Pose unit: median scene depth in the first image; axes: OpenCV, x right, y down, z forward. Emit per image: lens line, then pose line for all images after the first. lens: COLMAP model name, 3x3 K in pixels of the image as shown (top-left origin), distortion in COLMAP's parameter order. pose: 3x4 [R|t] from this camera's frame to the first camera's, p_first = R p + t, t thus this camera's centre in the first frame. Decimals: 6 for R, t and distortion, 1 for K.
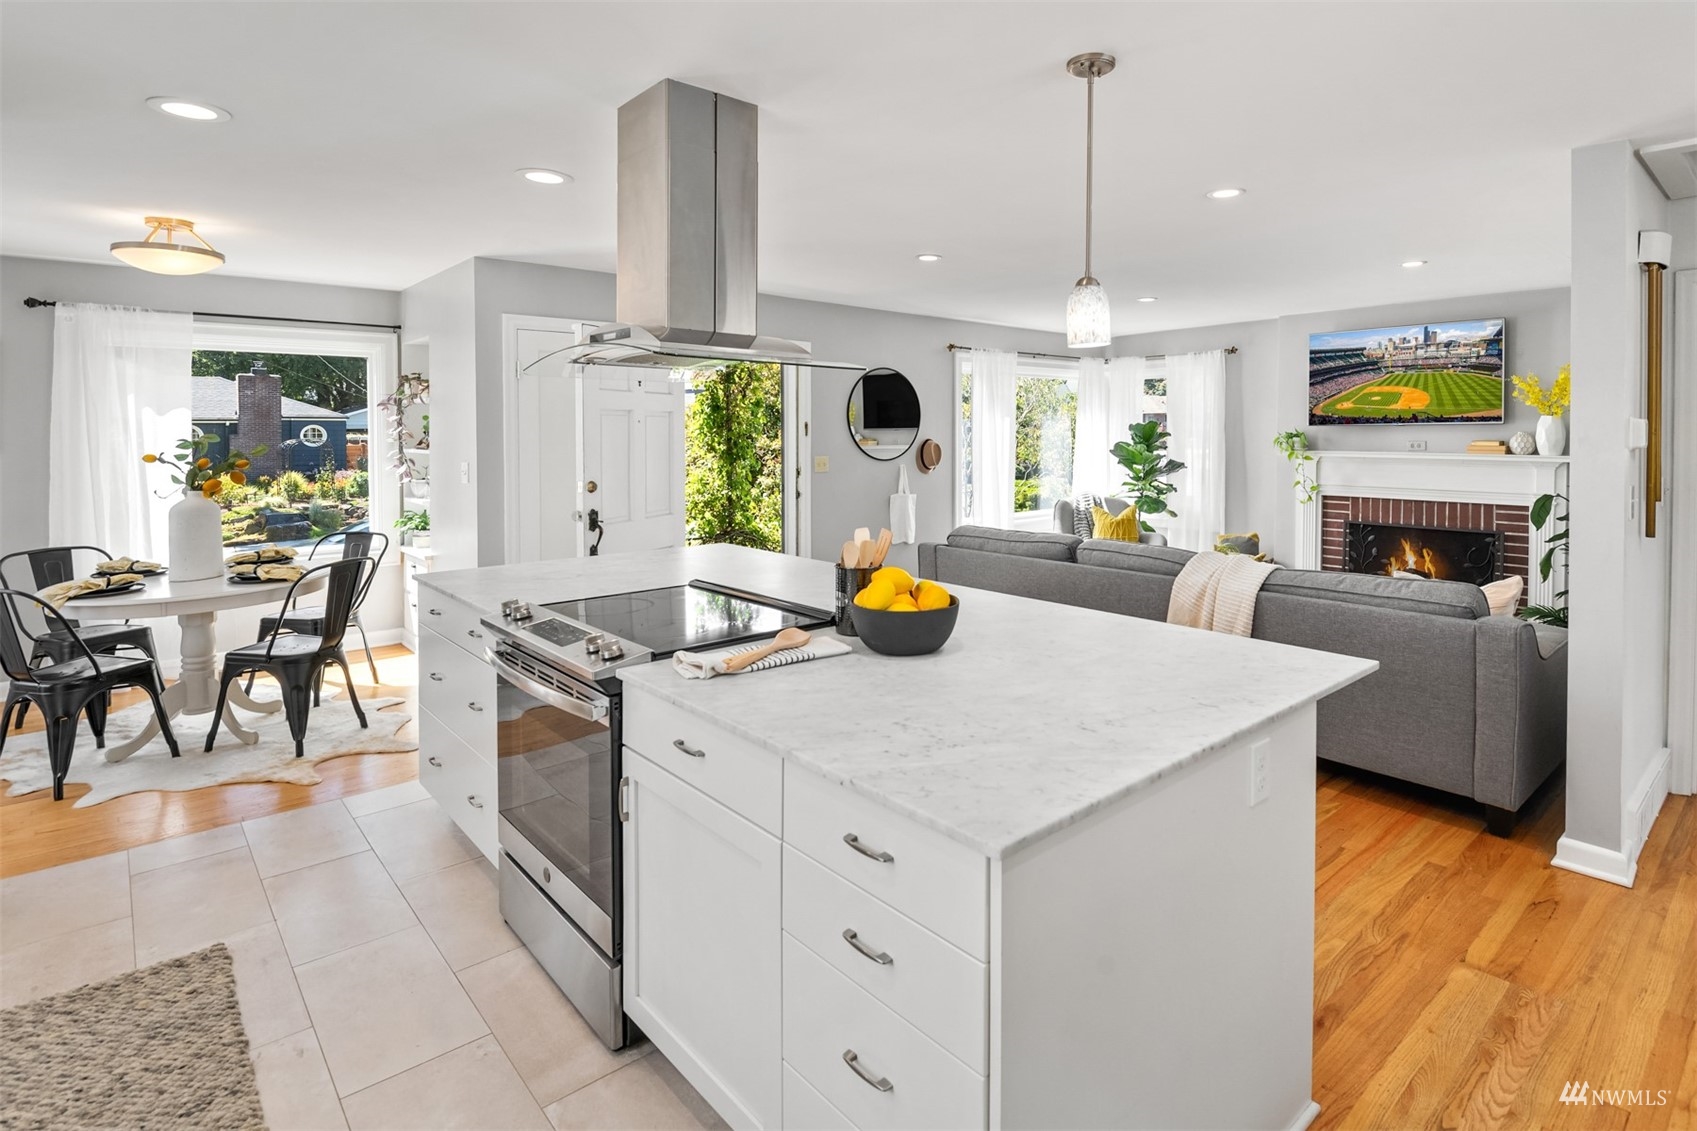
lens RADIAL K [[819.7, 0, 879.2], [0, 819.7, 457.7], [0, 0, 1]] dist [0.007793, -0.005862]
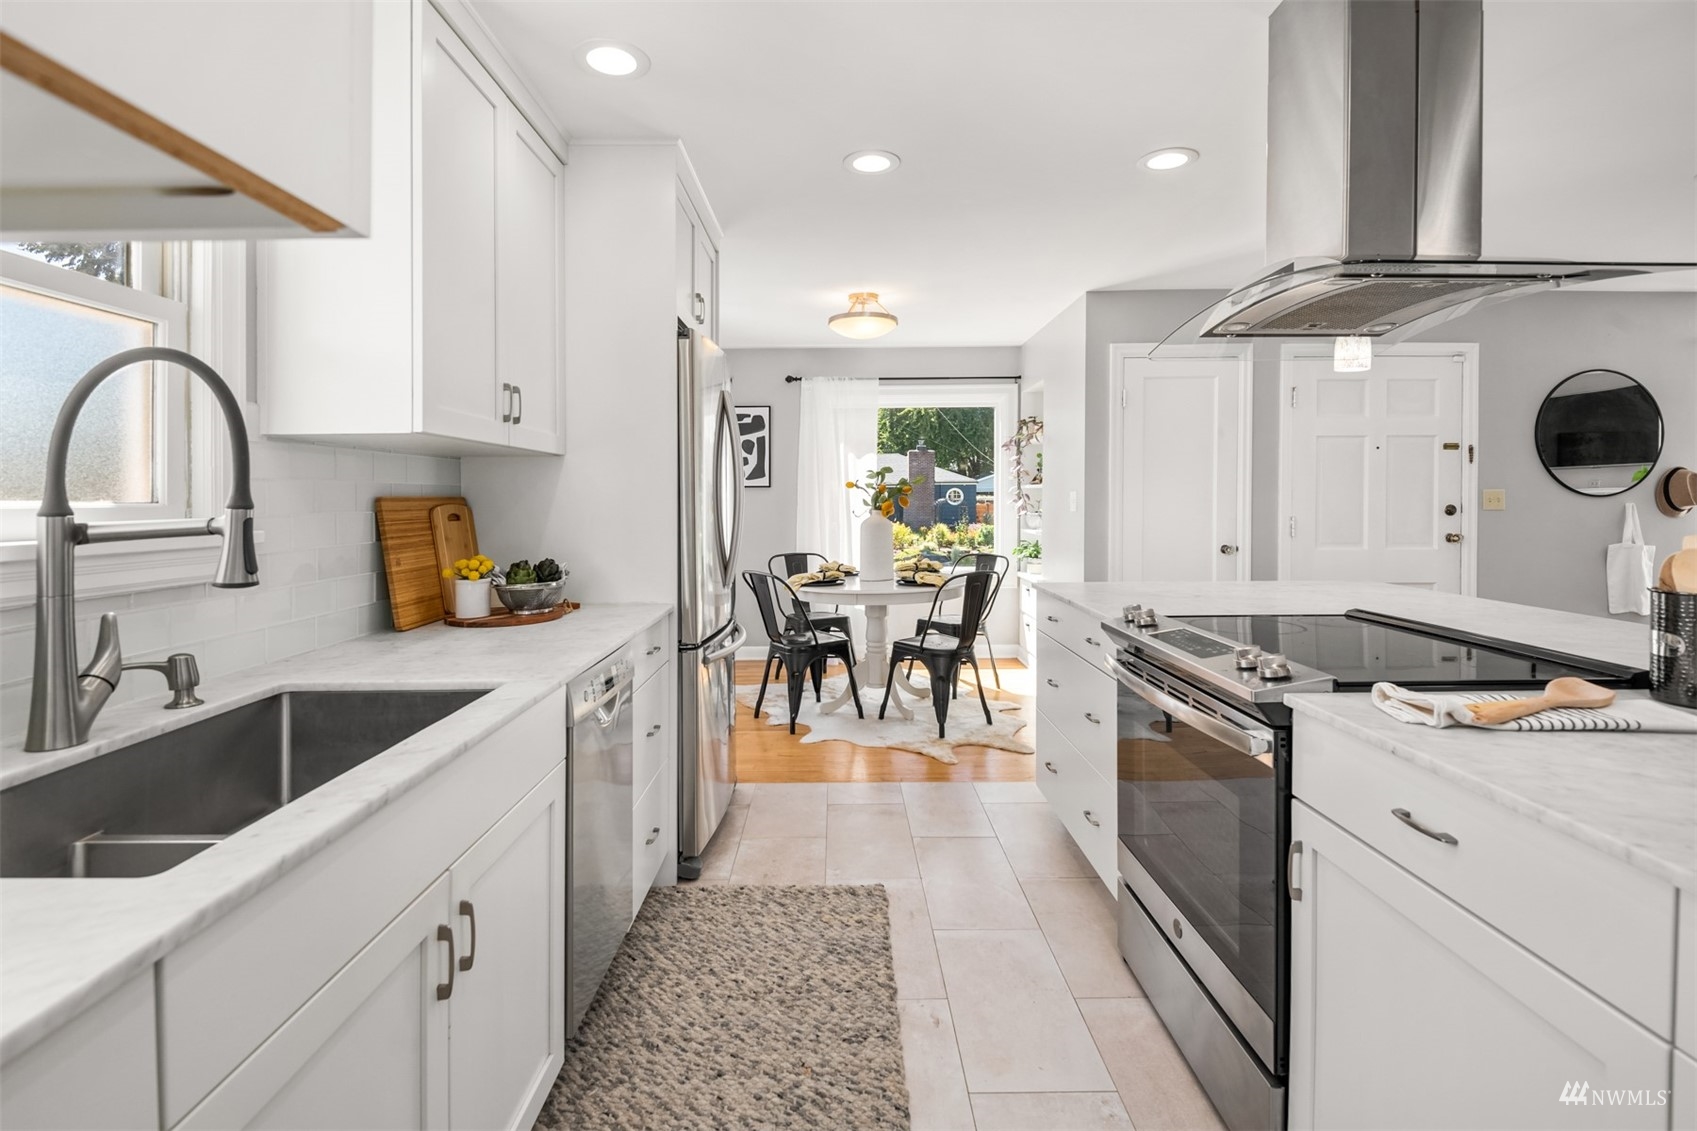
lens RADIAL K [[774.8, 0, 882.4], [0, 774.8, 515.2], [0, 0, 1]] dist [0.002441, -0.002458]
pose [[0.767343, 0.012087, -0.641123, -0.111747], [-0.013253, 0.999908, 0.002988, 0.072526], [0.641100, 0.006204, 0.767432, 0.162751]]
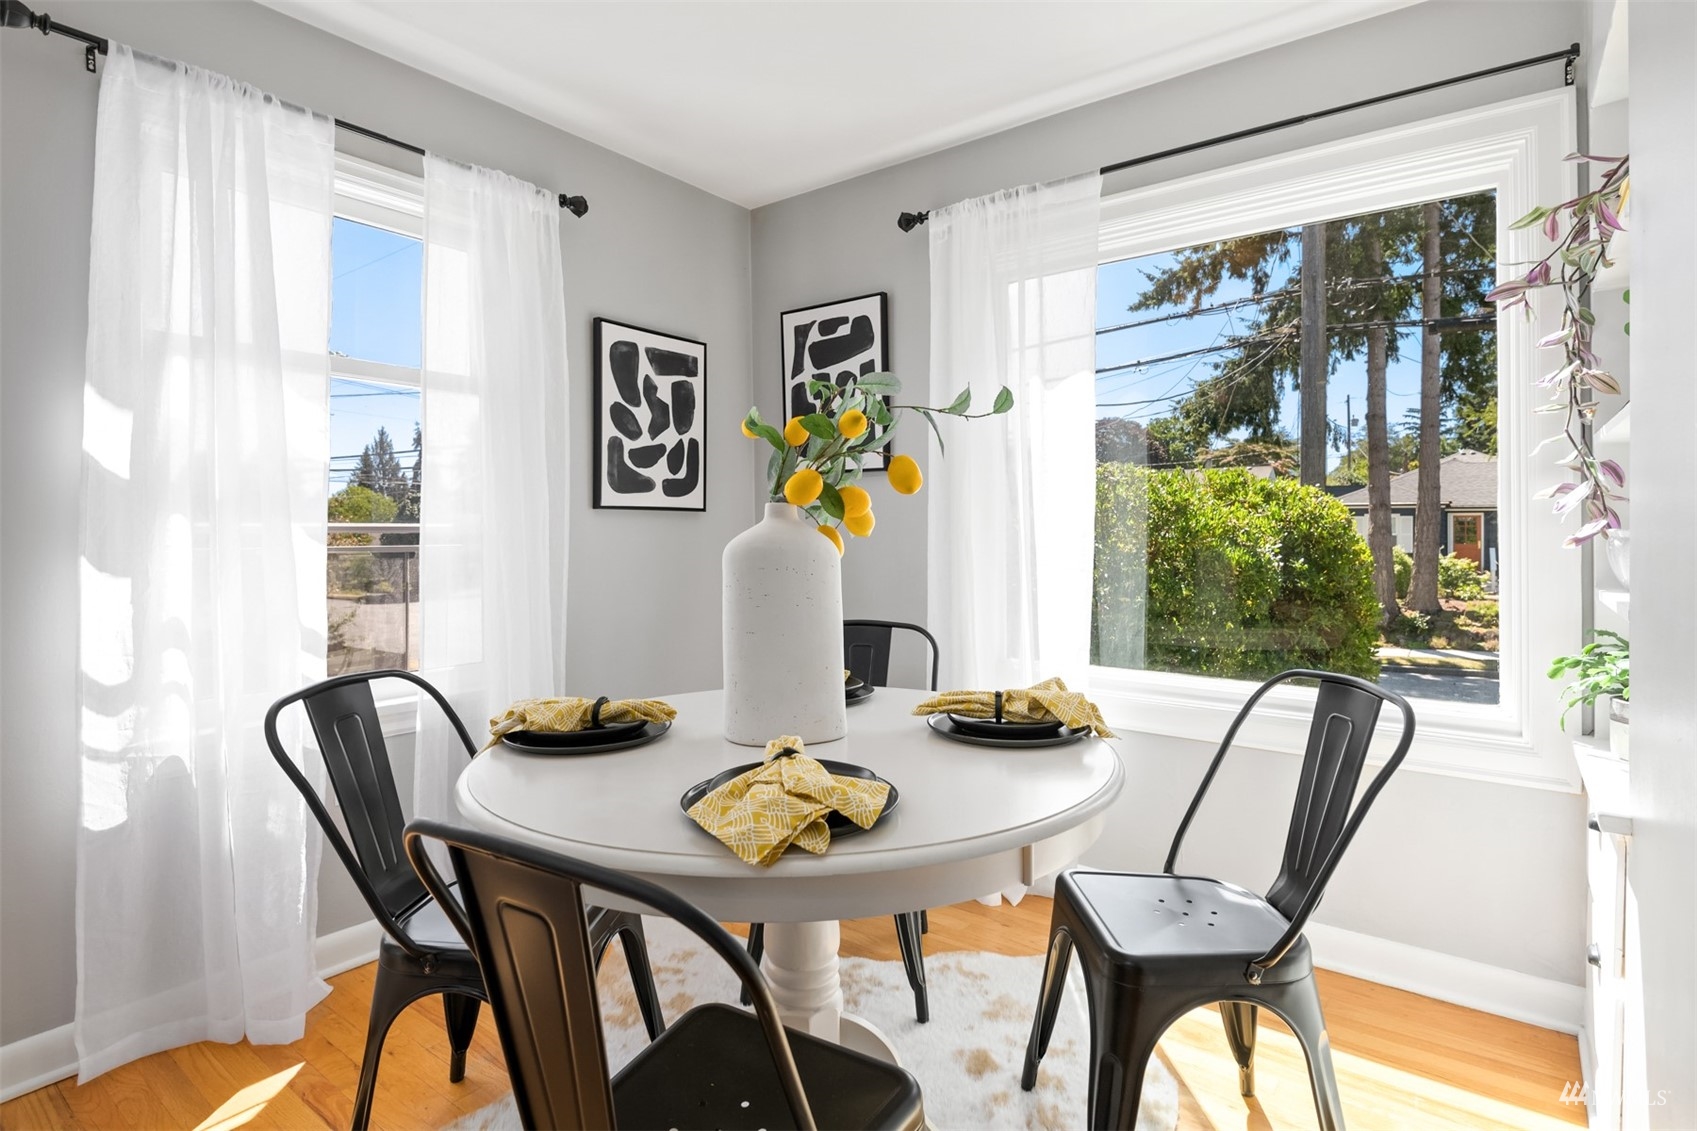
lens RADIAL K [[863.4, 0, 884.3], [0, 863.4, 530.3], [0, 0, 1]] dist [0.003678, 0.000638]
pose [[0.213255, 0.005569, -0.976981, -0.760118], [-0.024990, 0.999688, 0.000243, 0.085867], [0.976677, 0.024363, 0.213328, 1.630552]]
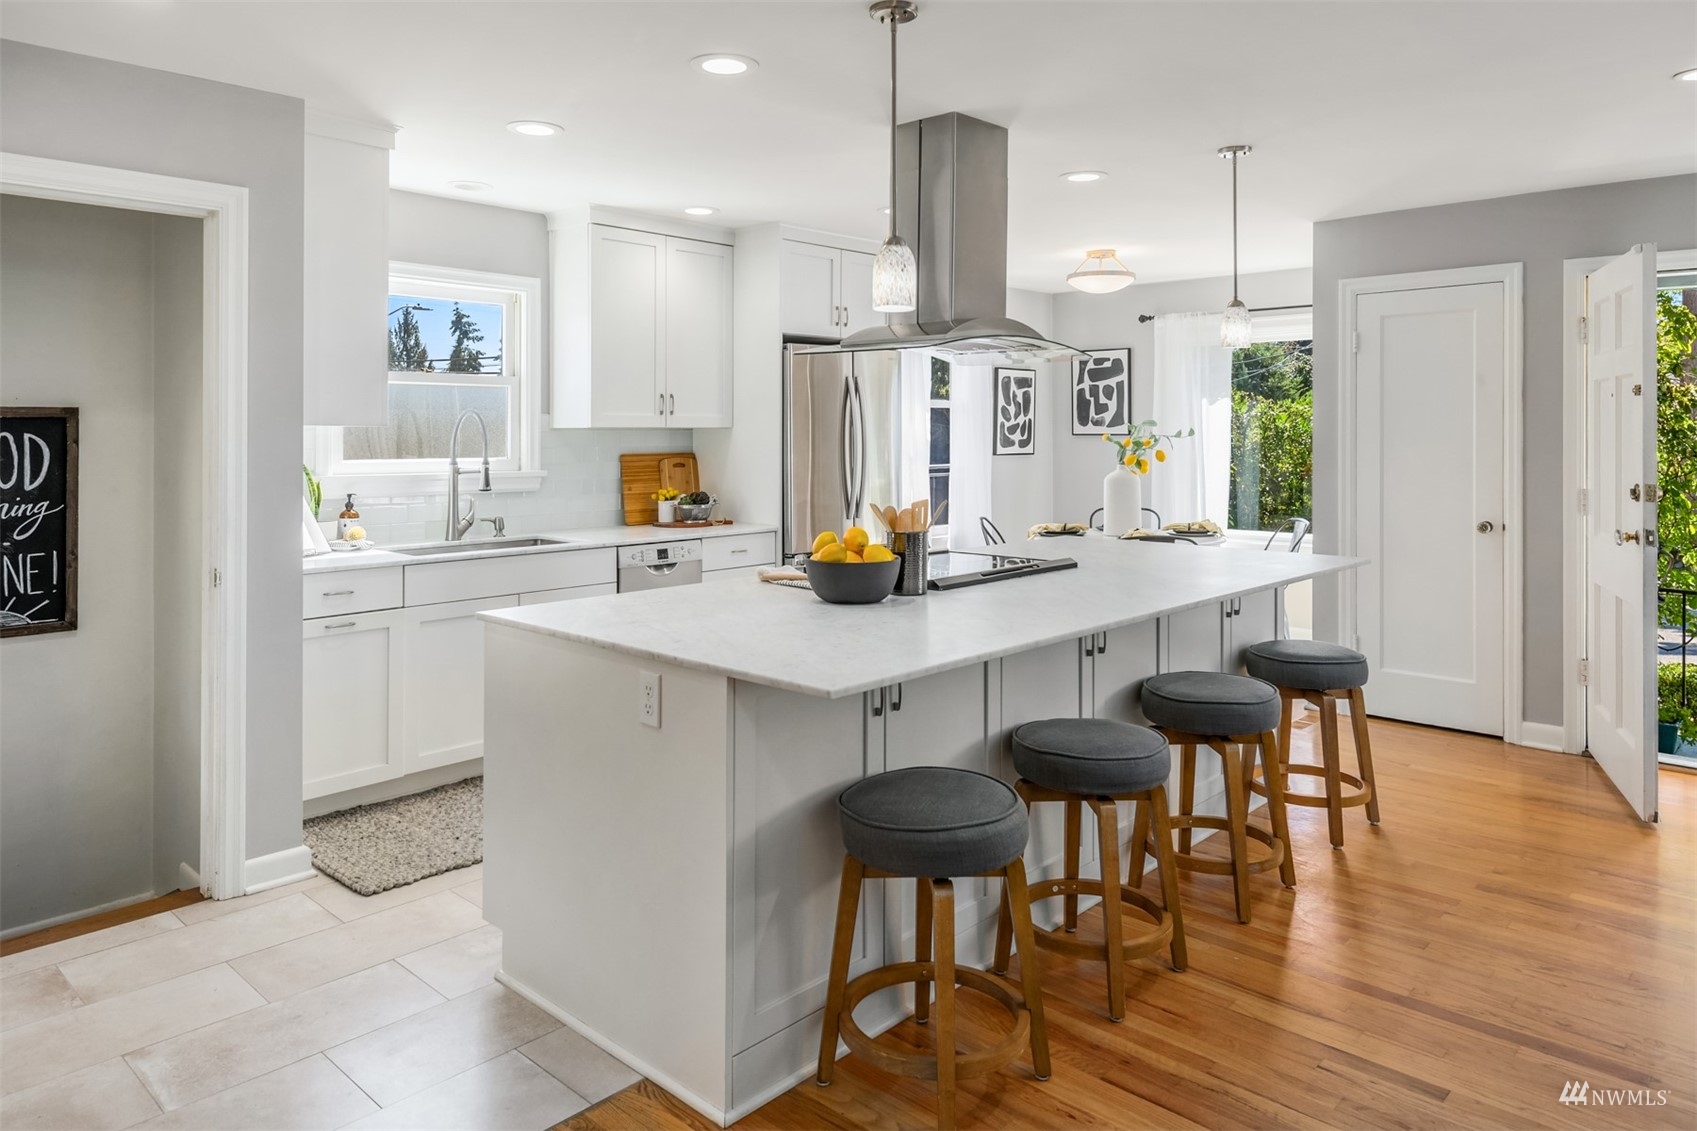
lens RADIAL K [[1147.9, 0, 880.0], [0, 1147.9, 457.8], [0, 0, 1]] dist [0.007954, -0.000536]
pose [[0.099170, 0.029581, -0.994631, 1.429857], [-0.026761, 0.999276, 0.027051, -0.013319], [0.994711, 0.023935, 0.099889, 0.783178]]
